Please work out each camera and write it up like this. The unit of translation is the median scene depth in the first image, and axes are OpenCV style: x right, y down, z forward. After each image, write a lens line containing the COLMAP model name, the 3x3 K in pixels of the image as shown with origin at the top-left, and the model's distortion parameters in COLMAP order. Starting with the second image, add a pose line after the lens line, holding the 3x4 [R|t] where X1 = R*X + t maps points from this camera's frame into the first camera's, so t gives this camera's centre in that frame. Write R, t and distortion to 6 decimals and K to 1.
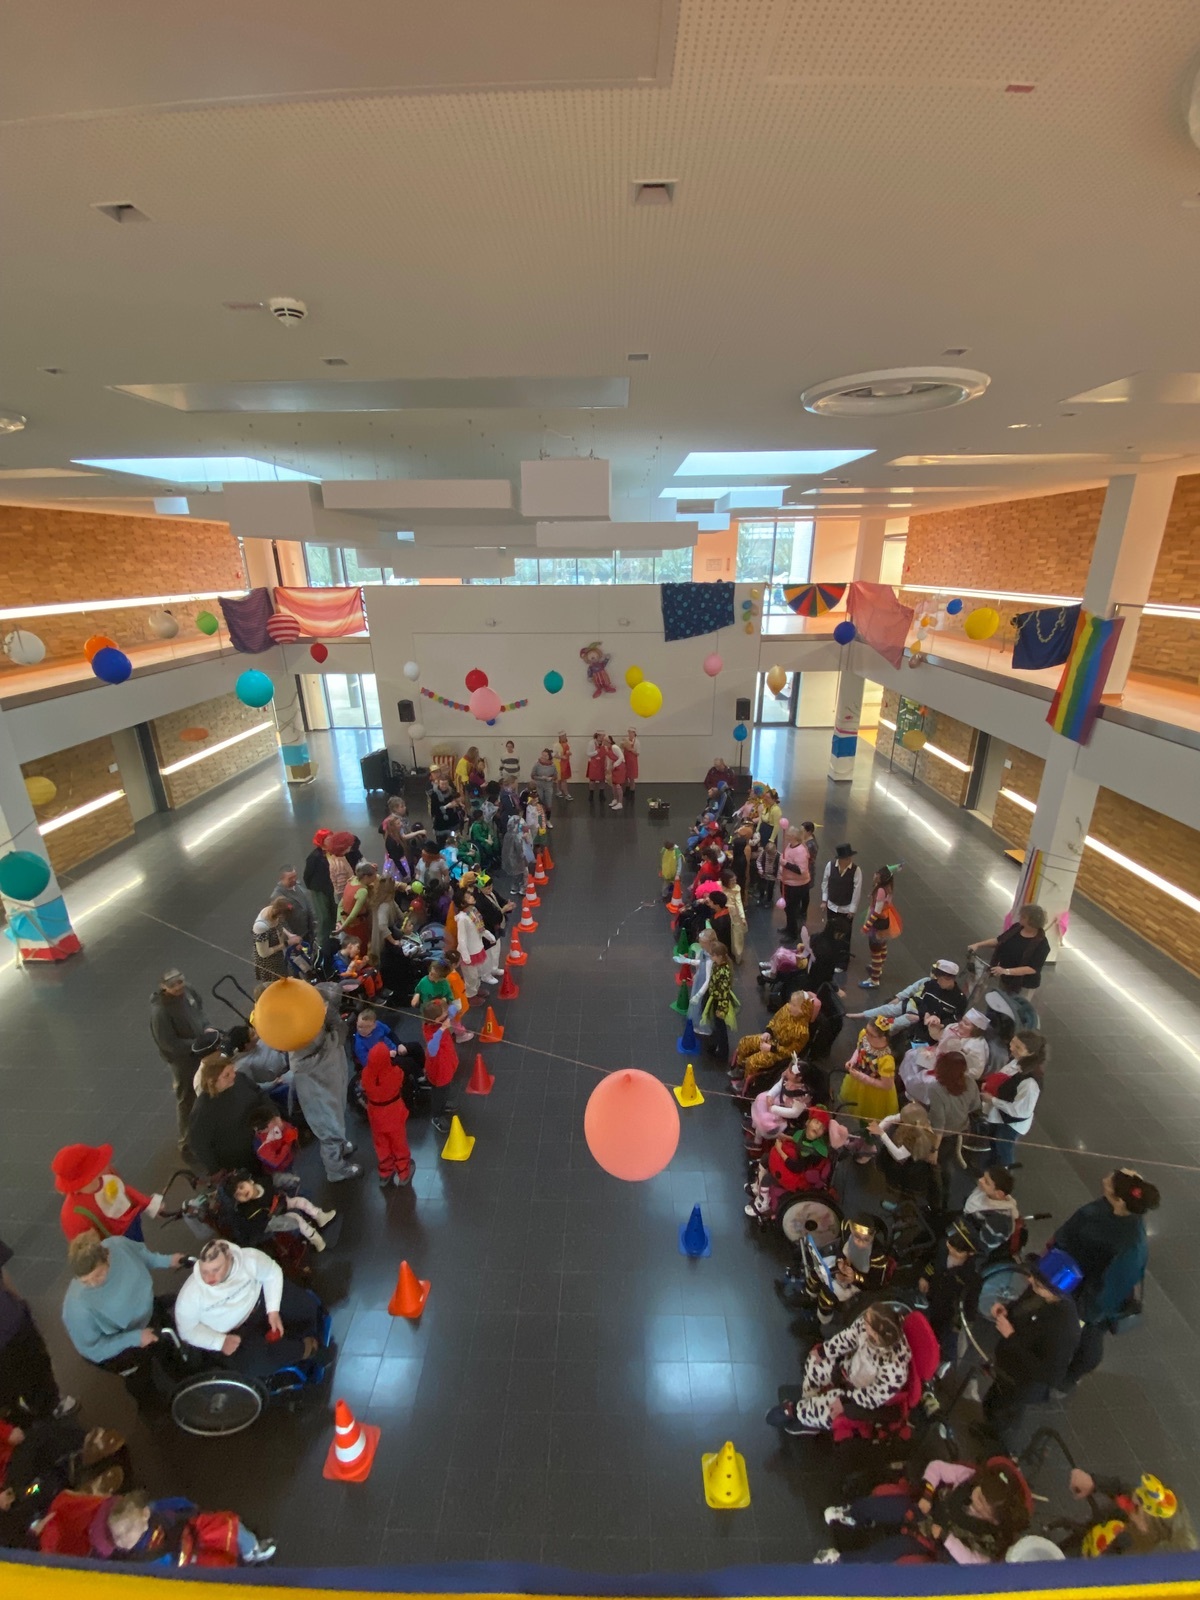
lens RADIAL K [[648.0, 0, 599.0], [0, 648.0, 797.2], [0, 0, 1]] dist [0.033782, -0.024717]
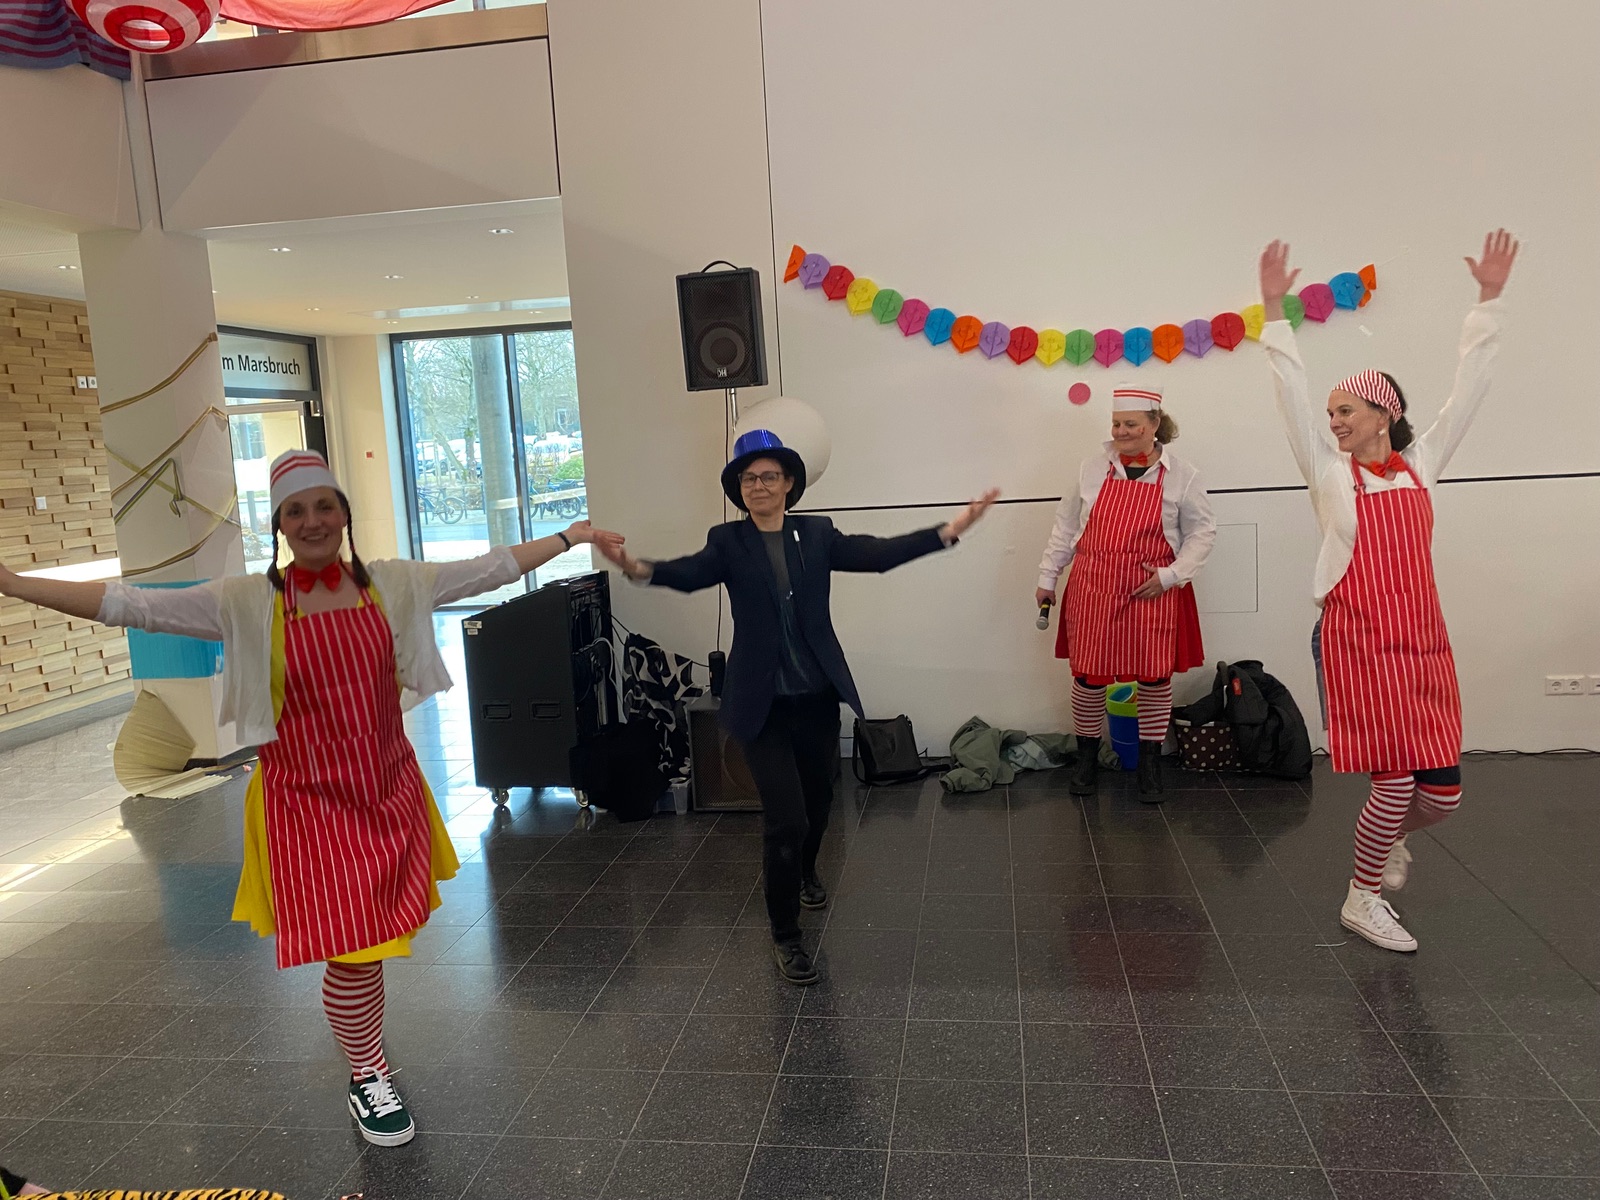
lens RADIAL K [[1231.8, 0, 800.0], [0, 1231.8, 600.0], [0, 0, 1]] dist [0.033739, 0.000645]
pose [[0.989613, -0.023053, -0.141899, -0.251825], [-0.006758, 0.978508, -0.206098, 0.009672], [0.143601, 0.204916, 0.968188, 0.761912]]
